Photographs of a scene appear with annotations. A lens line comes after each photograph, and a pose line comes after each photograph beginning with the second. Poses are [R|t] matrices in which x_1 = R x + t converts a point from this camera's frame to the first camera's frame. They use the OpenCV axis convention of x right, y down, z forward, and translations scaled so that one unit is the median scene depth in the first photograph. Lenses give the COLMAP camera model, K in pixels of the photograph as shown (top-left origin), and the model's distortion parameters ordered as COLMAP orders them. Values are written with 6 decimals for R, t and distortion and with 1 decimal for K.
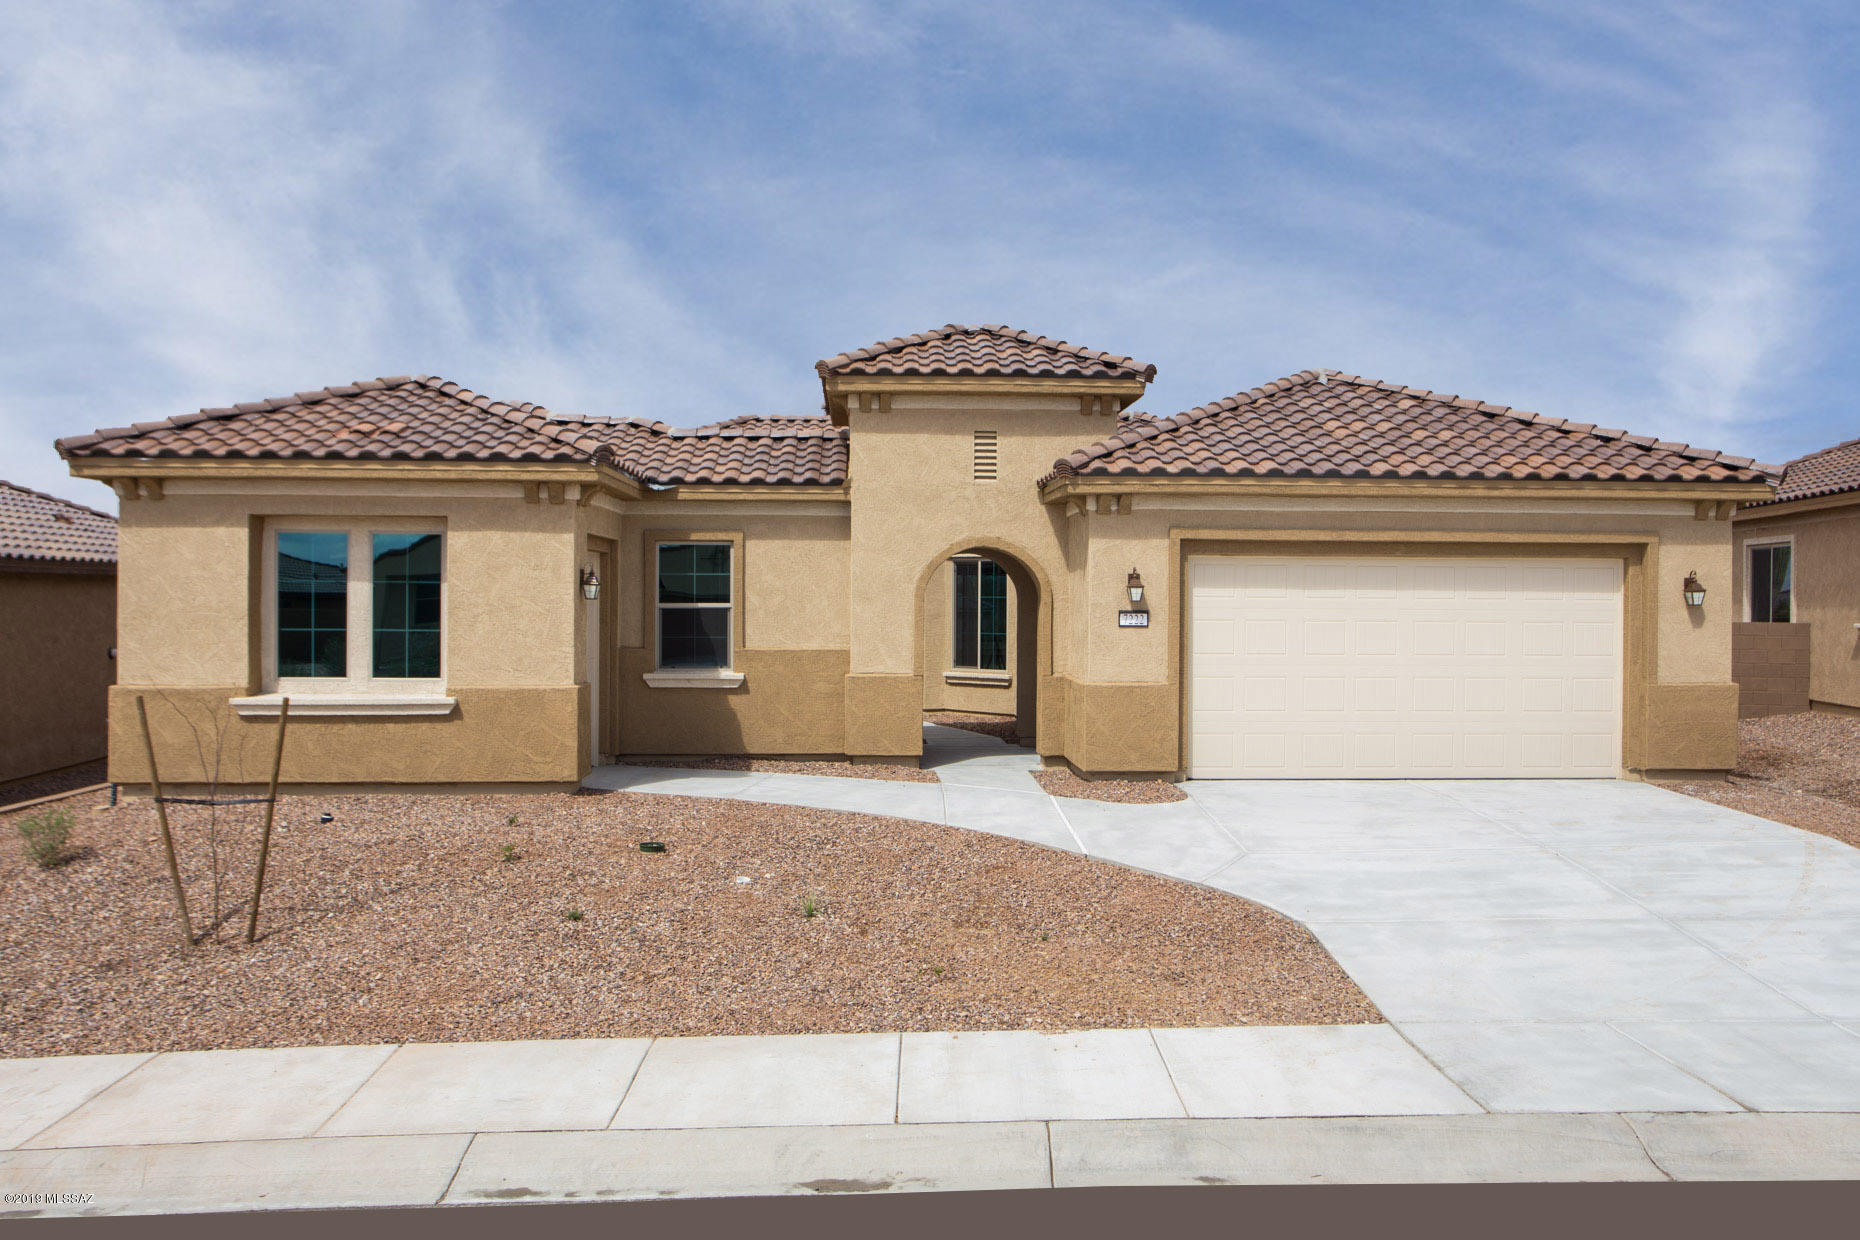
lens RADIAL K [[1549.3, 0, 930.0], [0, 1549.3, 620.0], [0, 0, 1]] dist [0.003204, 0.001846]
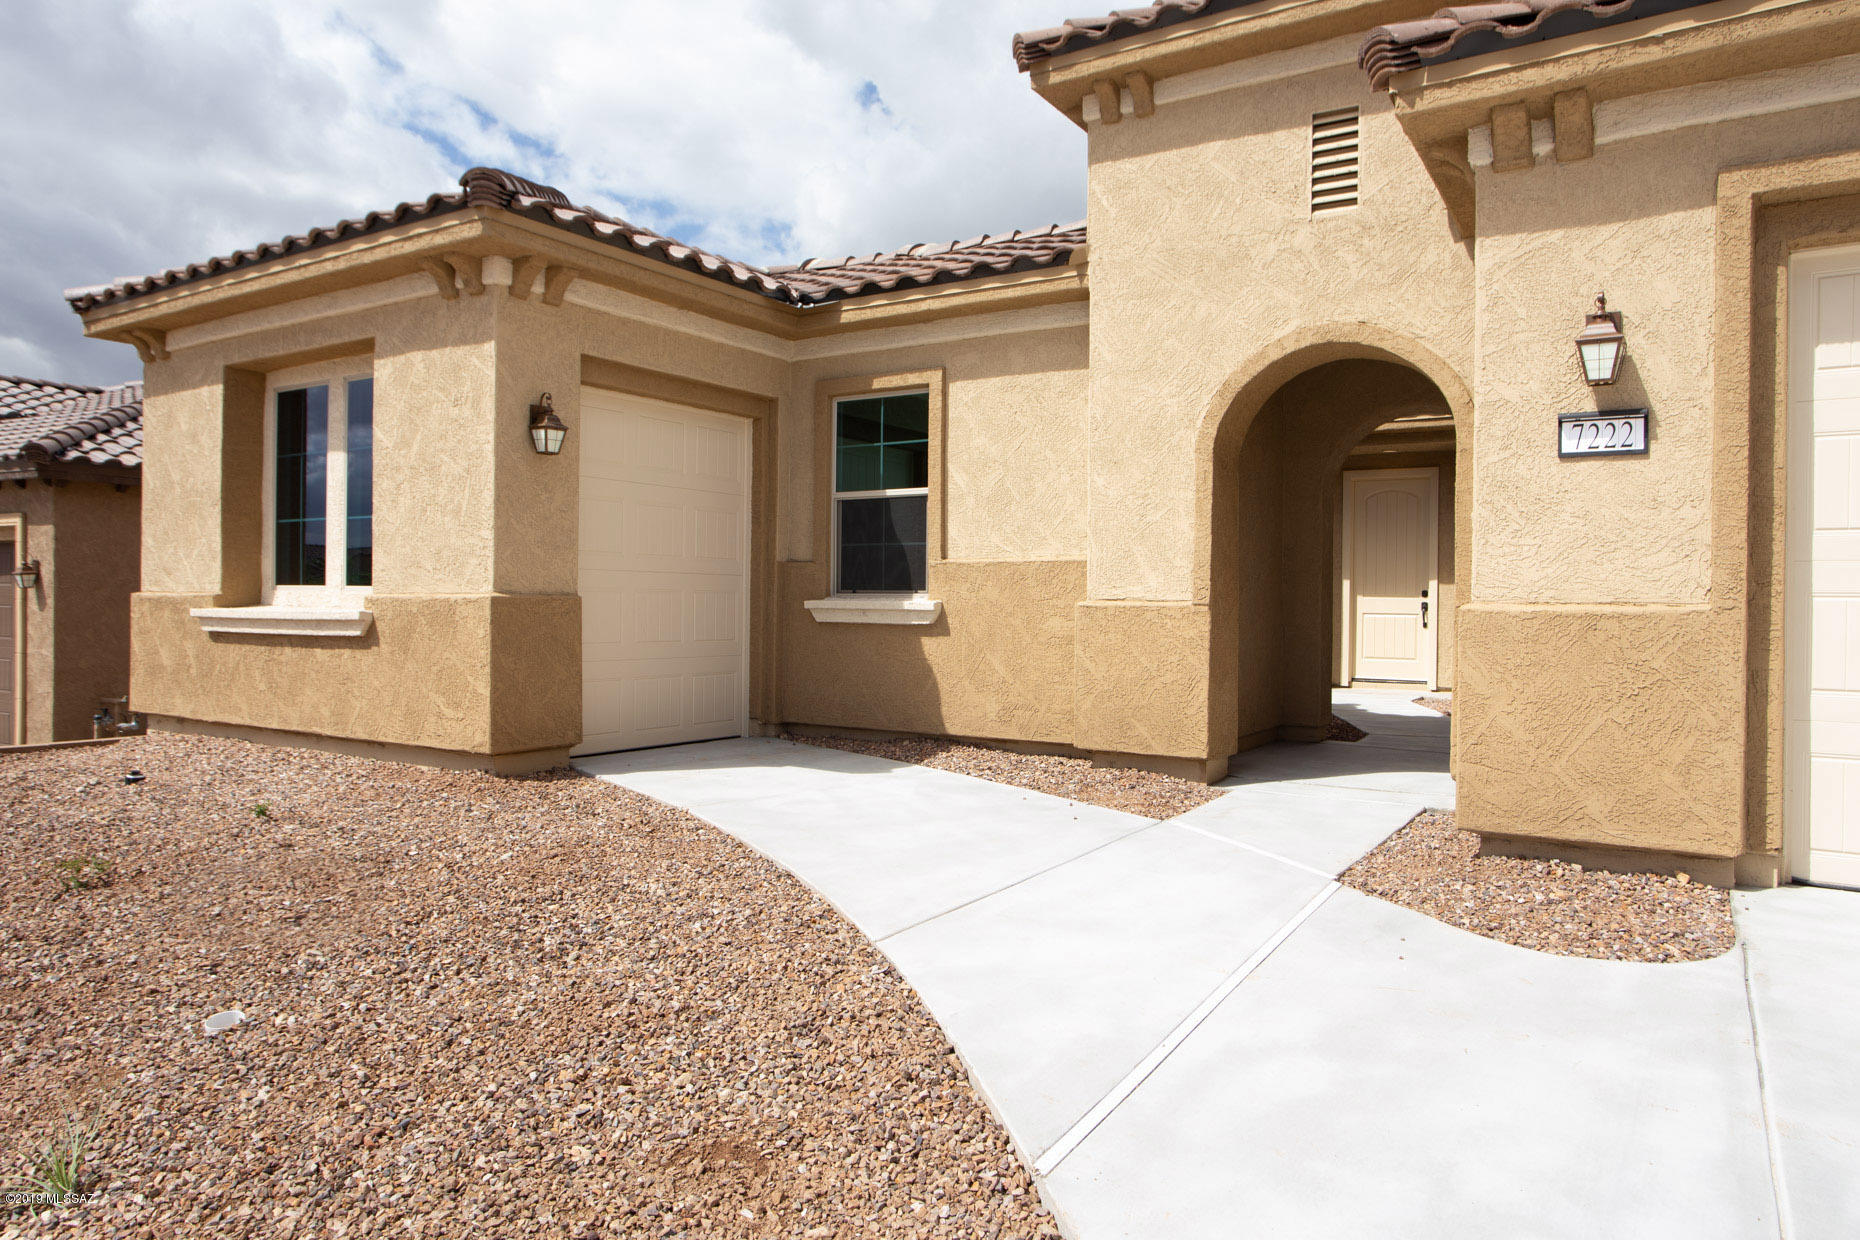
lens RADIAL K [[1207.9, 0, 937.7], [0, 1207.9, 611.5], [0, 0, 1]] dist [-0.066557, 0.064116]
pose [[0.817668, 0.007691, -0.575639, 0.152257], [-0.017025, 0.999796, -0.010824, 0.044013], [0.575439, 0.018651, 0.817632, 0.619963]]
